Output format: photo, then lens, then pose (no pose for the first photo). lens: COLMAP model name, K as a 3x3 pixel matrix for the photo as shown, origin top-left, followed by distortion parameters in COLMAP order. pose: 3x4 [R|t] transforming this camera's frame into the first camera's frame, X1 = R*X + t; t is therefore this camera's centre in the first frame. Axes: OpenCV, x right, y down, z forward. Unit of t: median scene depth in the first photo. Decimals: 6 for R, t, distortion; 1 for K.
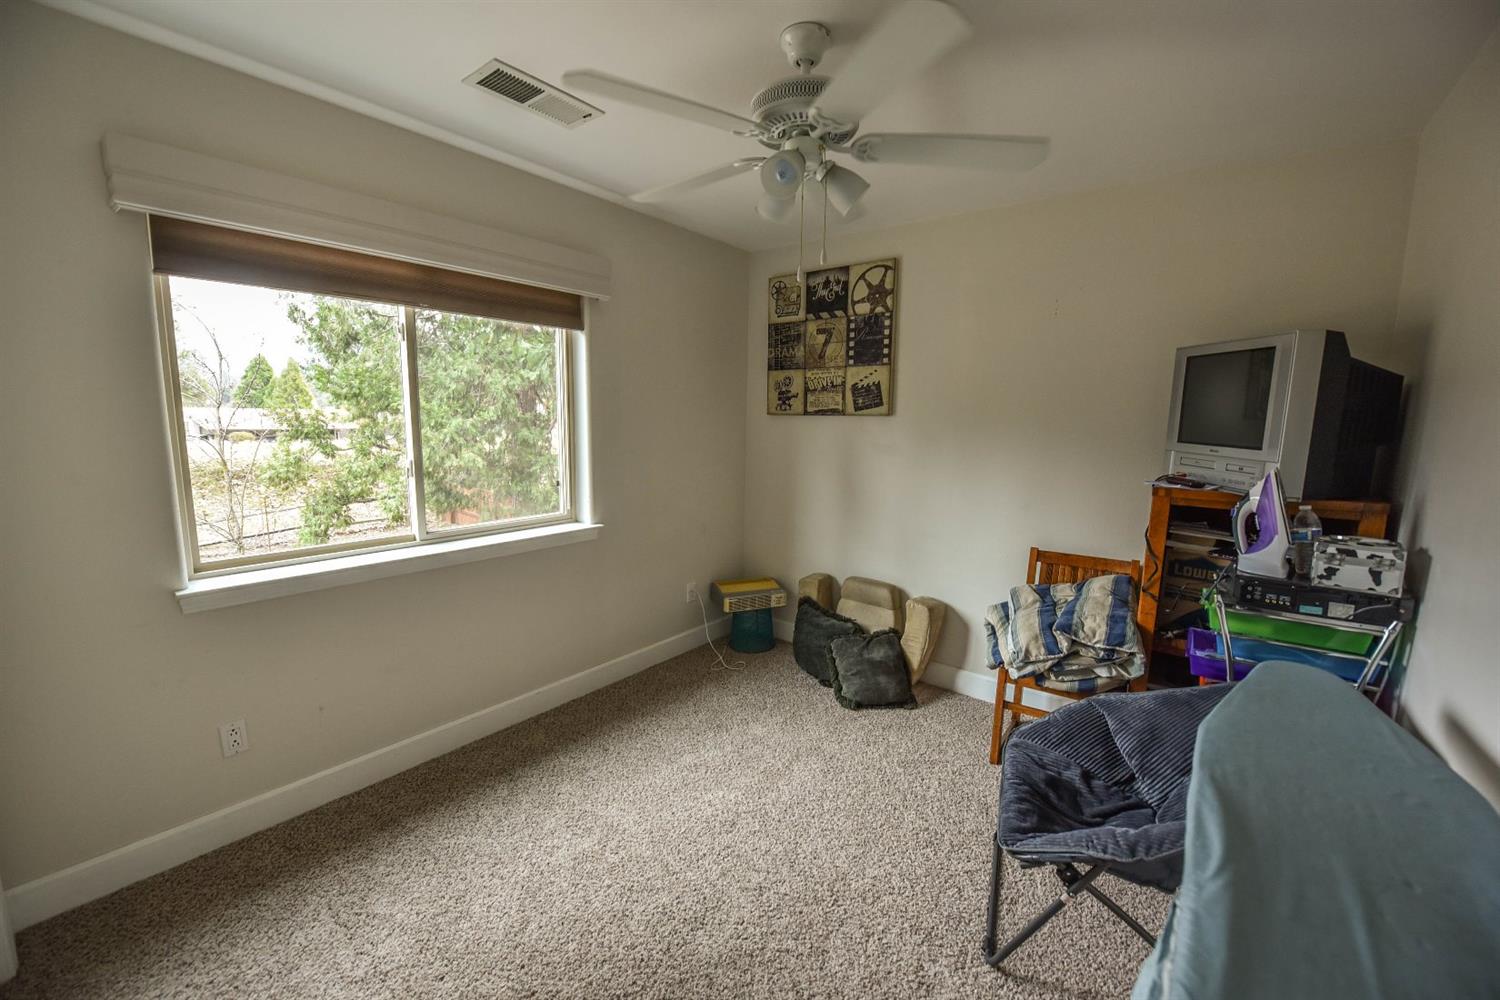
lens RADIAL K [[615.6, 0, 739.2], [0, 615.6, 507.9], [0, 0, 1]] dist [-0.023040, -0.000686]
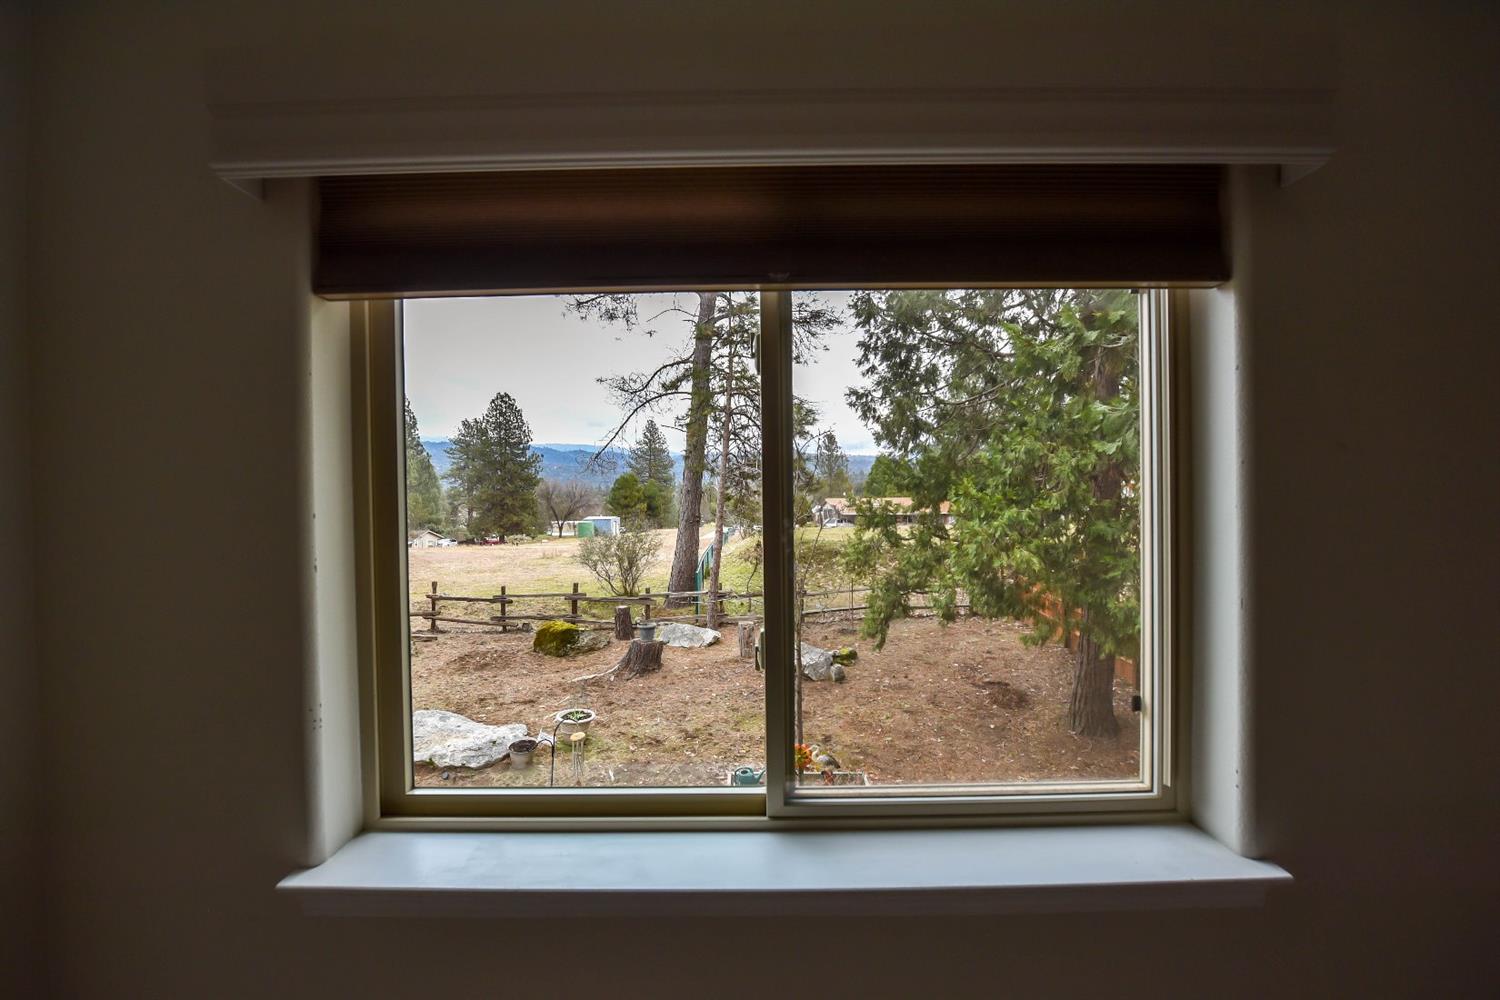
lens RADIAL K [[615.6, 0, 739.2], [0, 615.6, 507.9], [0, 0, 1]] dist [-0.023040, -0.000686]
pose [[0.636115, -0.016025, -0.771428, -0.055706], [-0.090189, 0.991387, -0.094964, -0.034917], [0.766305, 0.129982, 0.629191, 0.195227]]
